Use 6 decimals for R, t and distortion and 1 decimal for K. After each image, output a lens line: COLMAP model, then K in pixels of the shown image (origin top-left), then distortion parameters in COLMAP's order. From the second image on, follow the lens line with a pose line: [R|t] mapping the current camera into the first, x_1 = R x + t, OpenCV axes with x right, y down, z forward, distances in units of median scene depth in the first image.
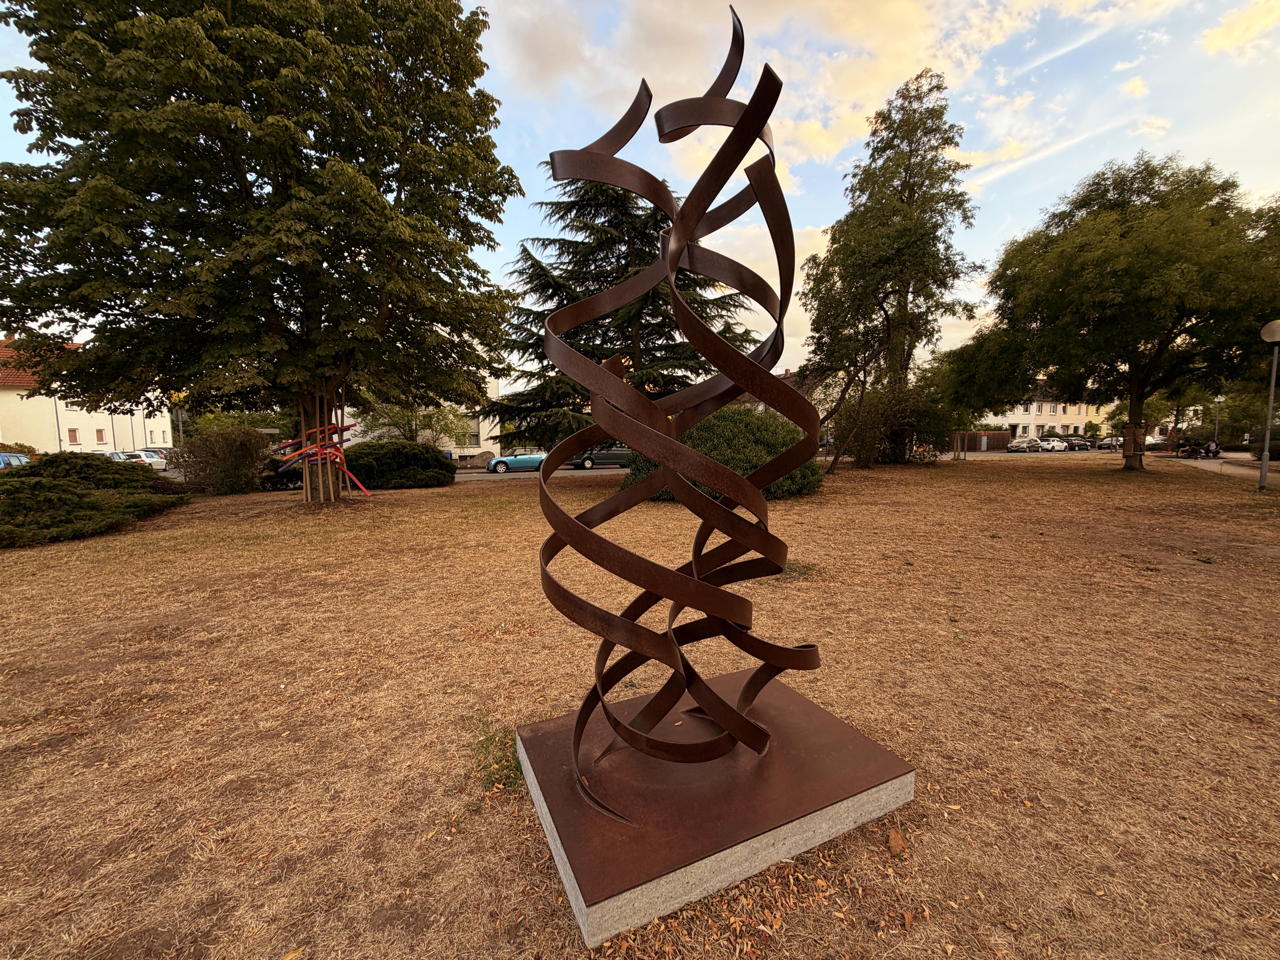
lens RADIAL K [[508.7, 0, 639.1], [0, 508.7, 477.6], [0, 0, 1]] dist [0.000698, -0.000046]
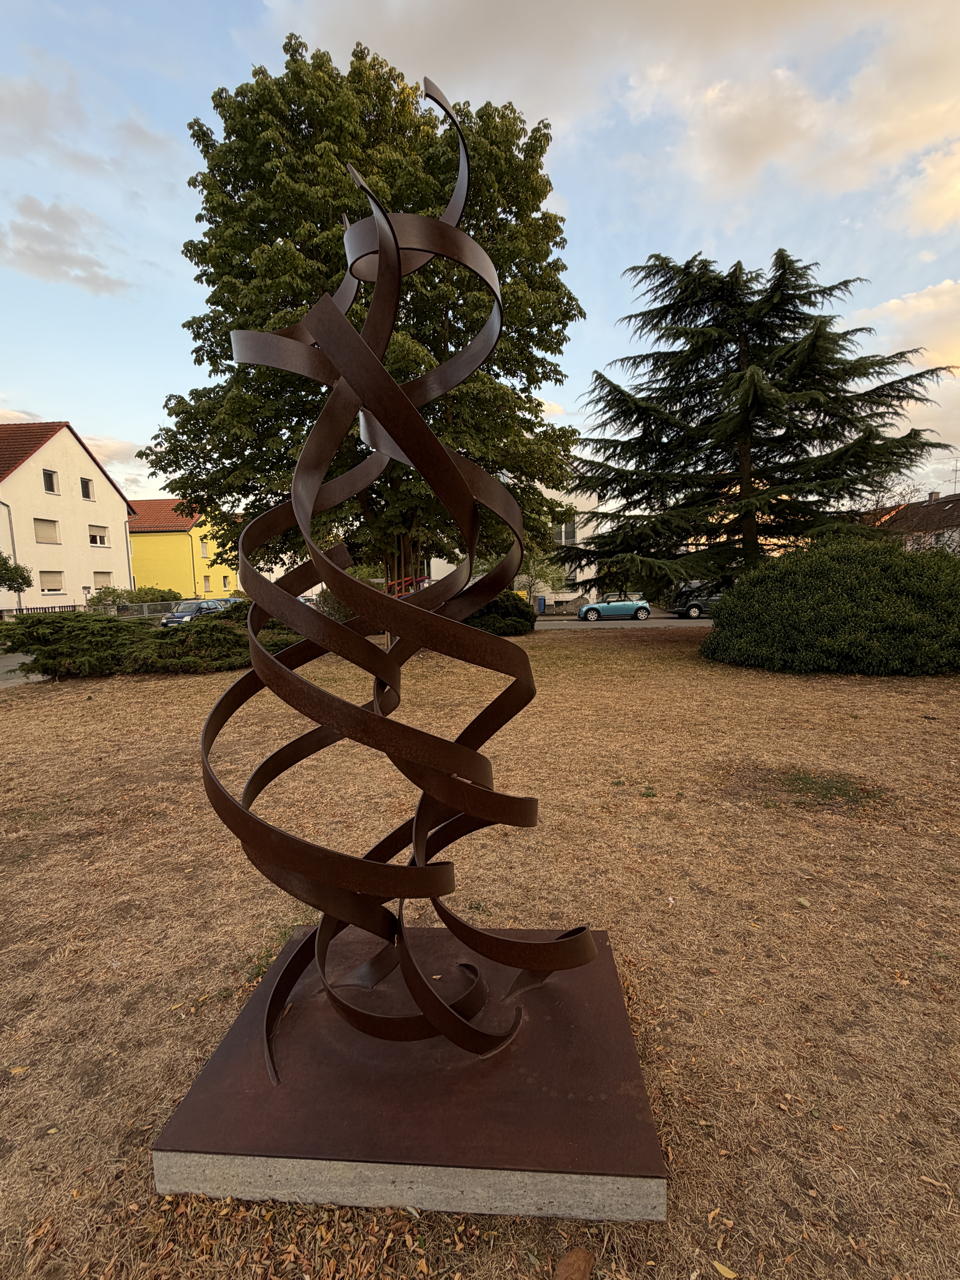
lens RADIAL K [[553.5, 0, 480.0], [0, 553.5, 640.0], [0, 0, 1]] dist [-0.000811, 0.000685]
pose [[0.874615, 0.040532, -0.483121, 0.062021], [-0.025310, 0.998958, 0.037988, -0.011799], [0.484157, -0.020997, 0.874729, 0.027970]]
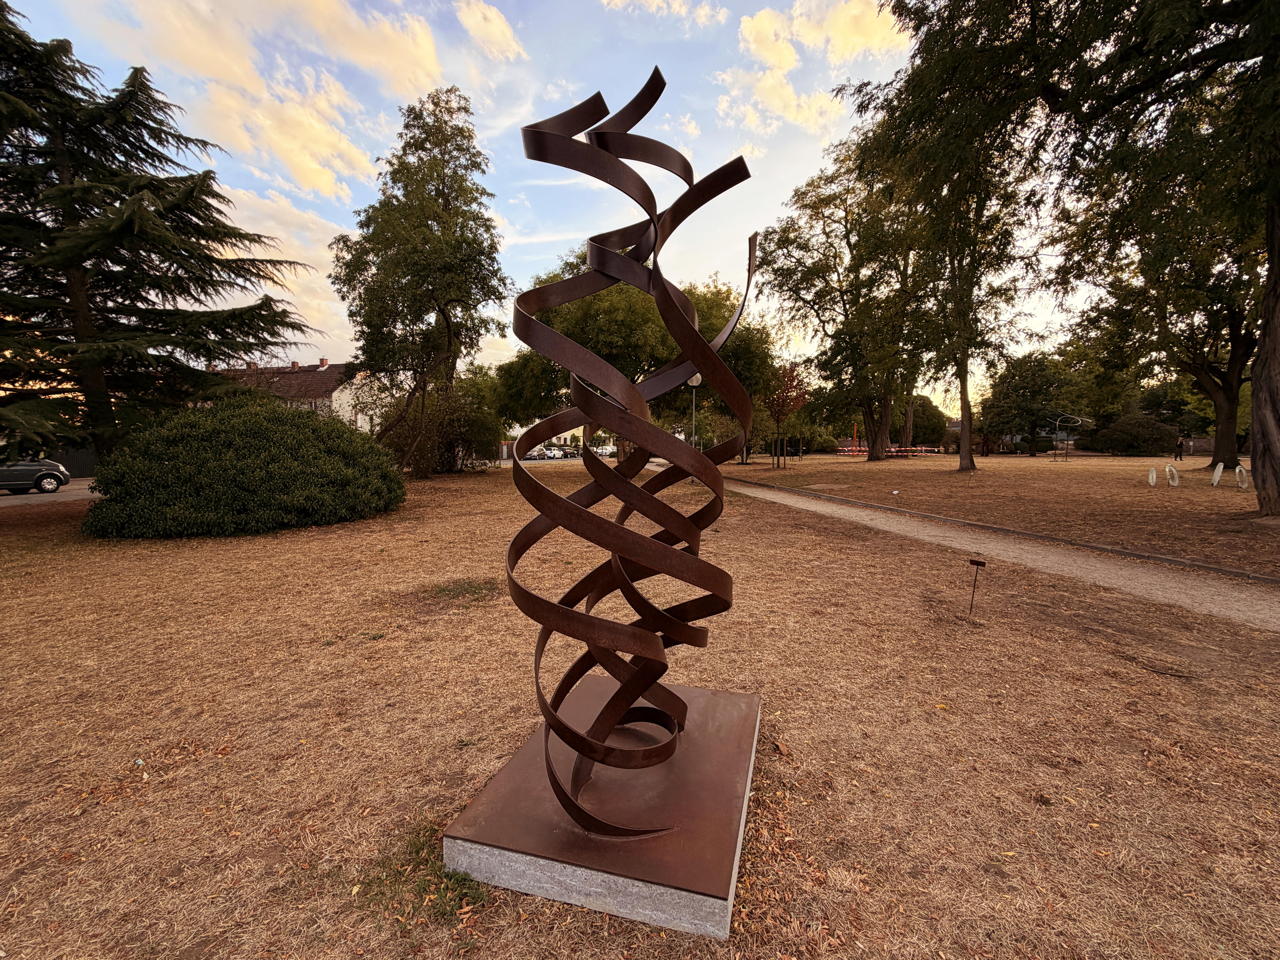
lens RADIAL K [[553.5, 0, 641.0], [0, 553.5, 477.9], [0, 0, 1]] dist [-0.000811, 0.000685]
pose [[0.655489, -0.037437, 0.754276, -0.075370], [0.053091, 0.998584, 0.003425, -0.002767], [-0.753336, 0.037800, 0.656549, 0.023556]]
